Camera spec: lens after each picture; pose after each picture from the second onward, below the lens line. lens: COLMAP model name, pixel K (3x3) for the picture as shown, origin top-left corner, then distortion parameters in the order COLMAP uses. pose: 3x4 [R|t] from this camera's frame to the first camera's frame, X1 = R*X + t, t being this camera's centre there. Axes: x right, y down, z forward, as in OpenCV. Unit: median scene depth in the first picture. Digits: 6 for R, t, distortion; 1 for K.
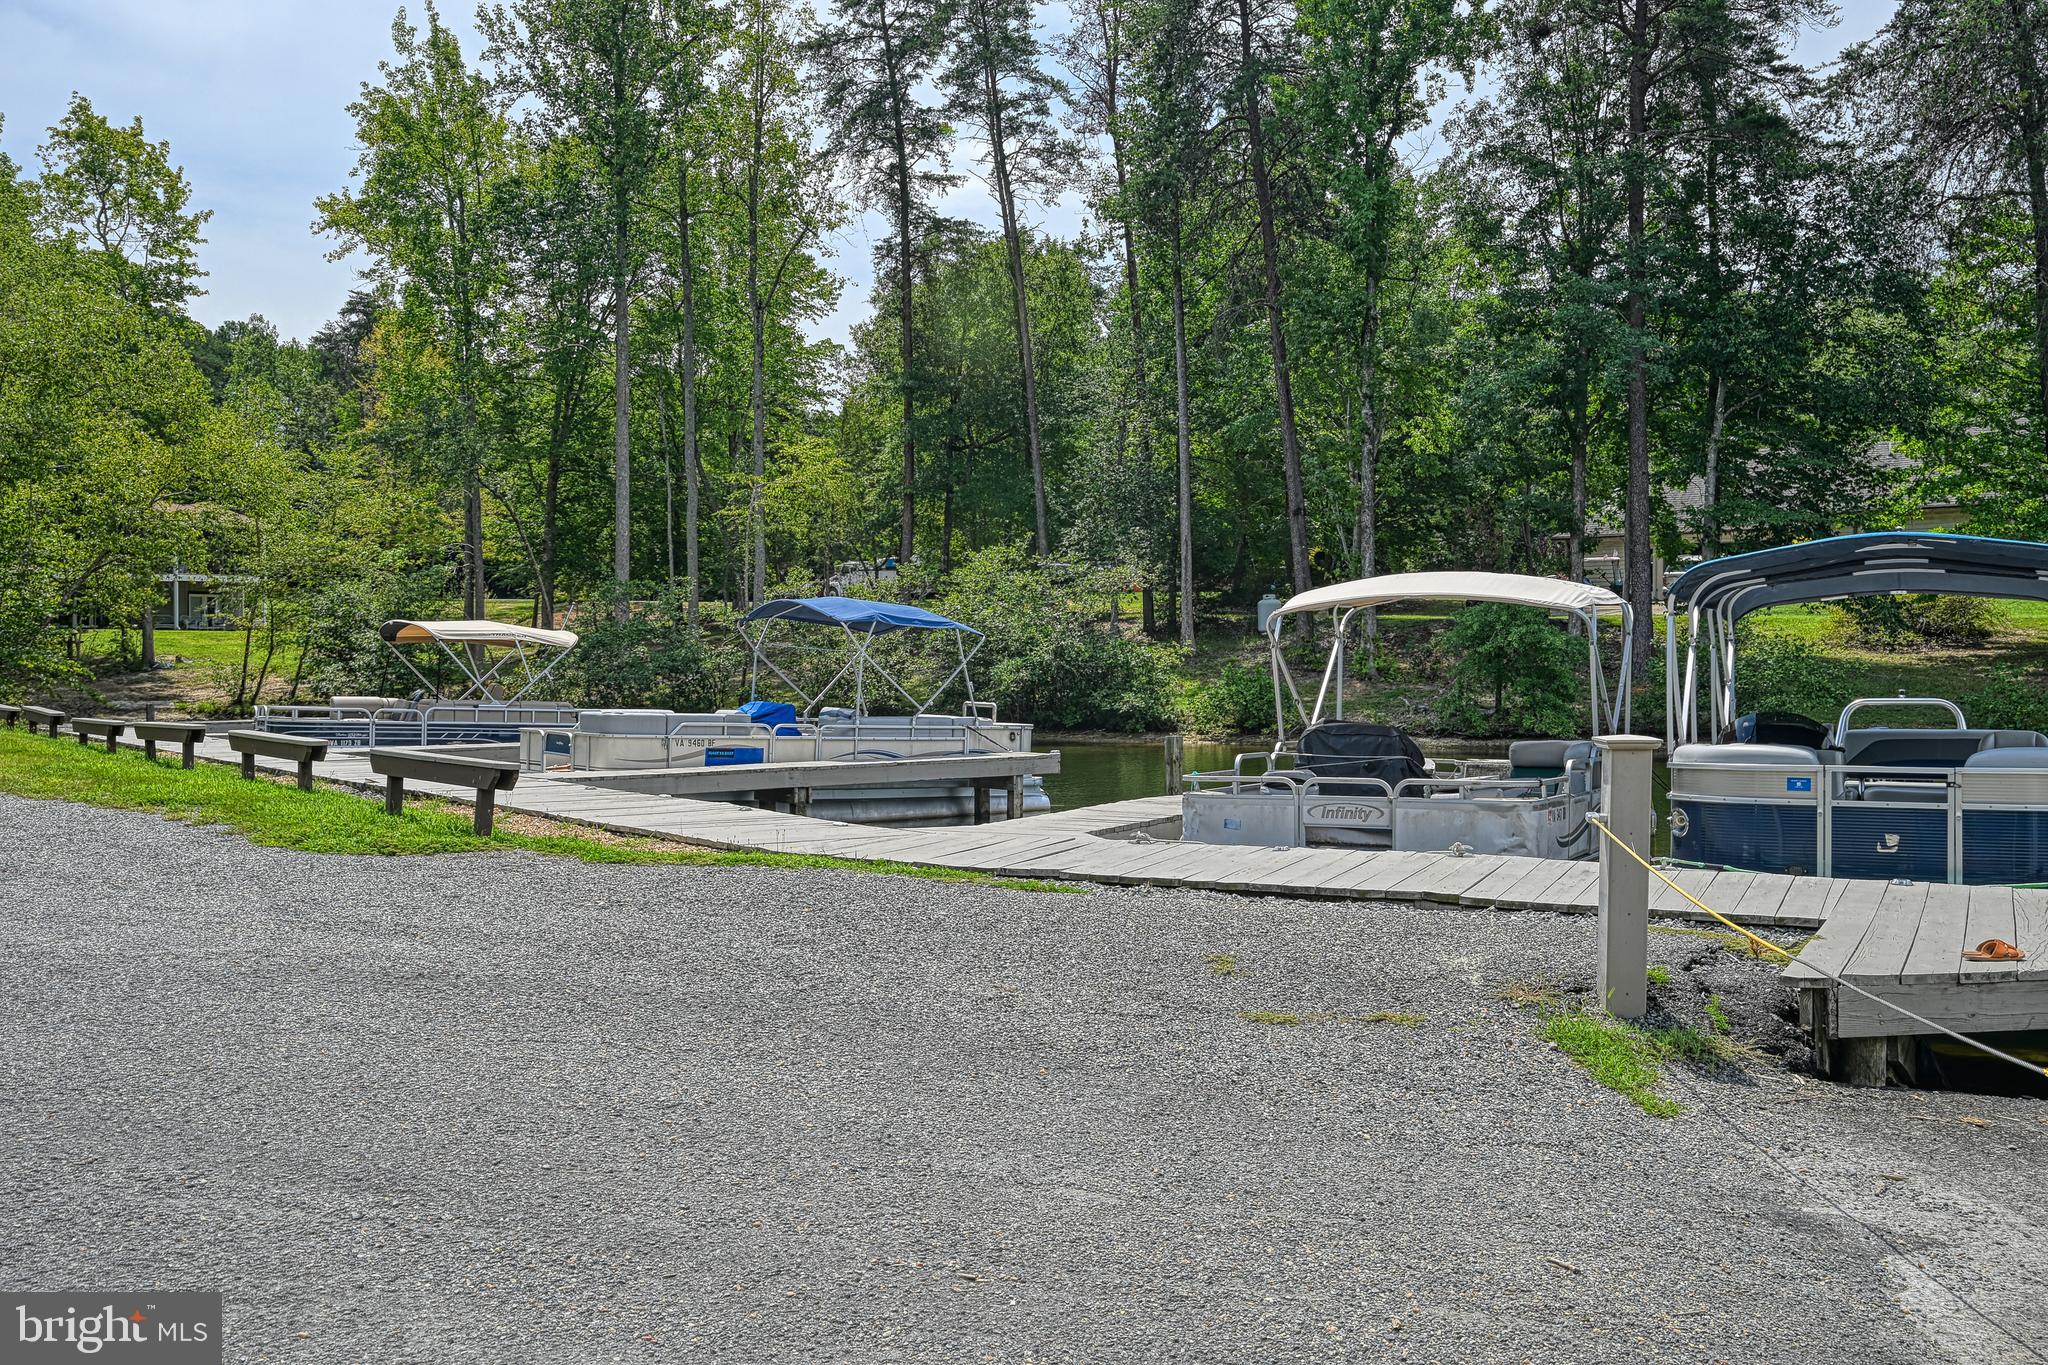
lens RADIAL K [[1763.7, 0, 1024.0], [0, 1763.7, 682.5], [0, 0, 1]] dist [0.005561, 0.002755]
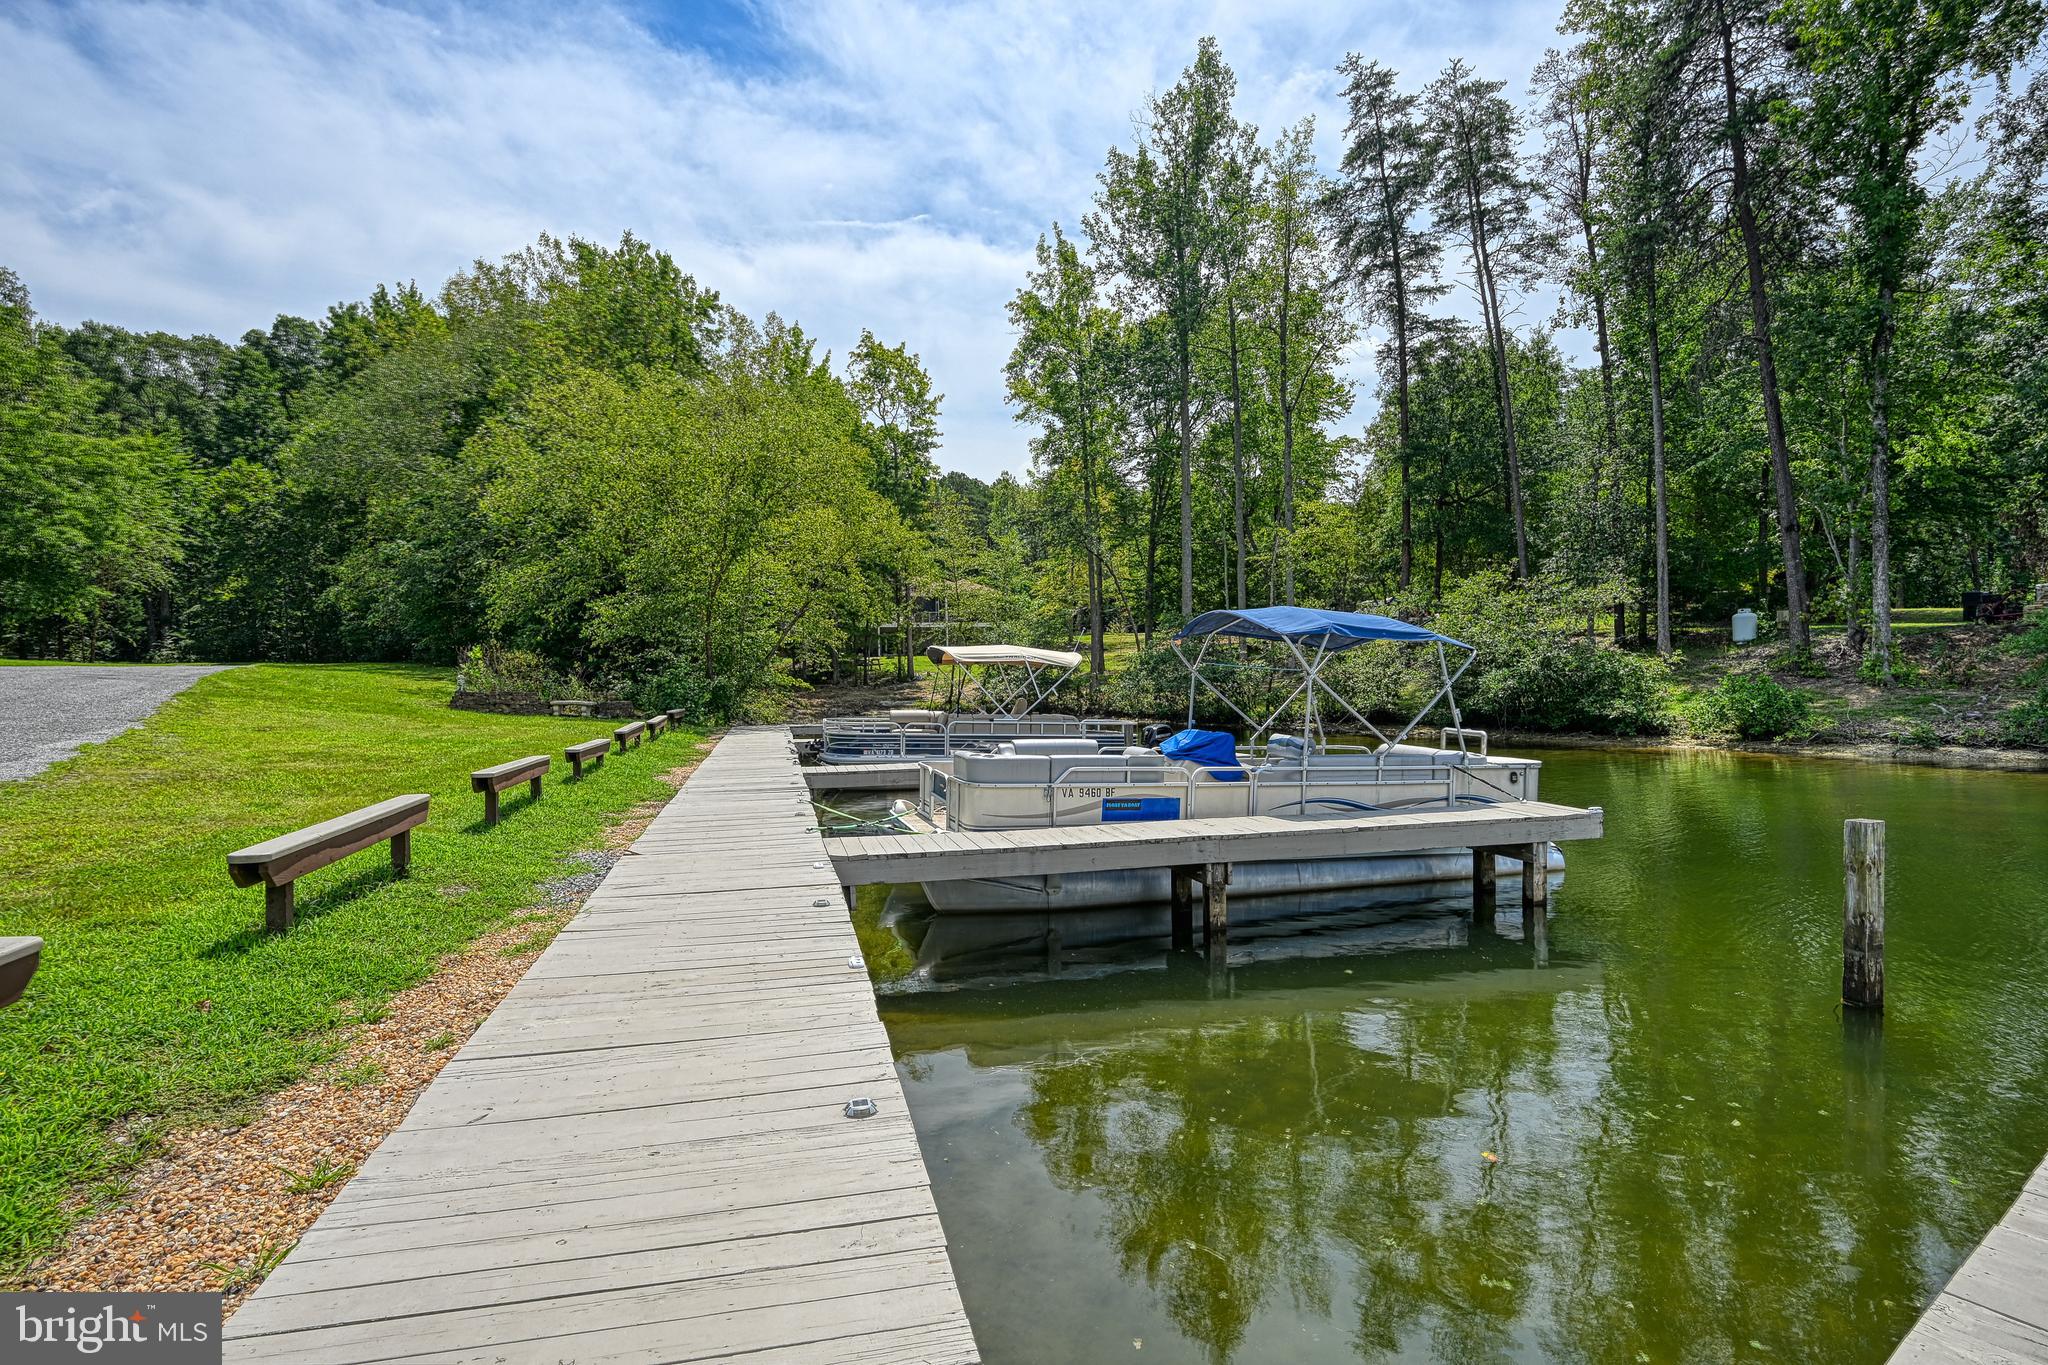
lens RADIAL K [[1032.3, 0, 1024.4], [0, 1032.3, 688.5], [0, 0, 1]] dist [-0.000442, -0.000009]
pose [[0.910265, -0.004114, -0.414005, -0.007977], [0.007023, 0.999960, 0.005506, -0.005534], [0.413966, -0.007919, 0.910258, 0.210911]]
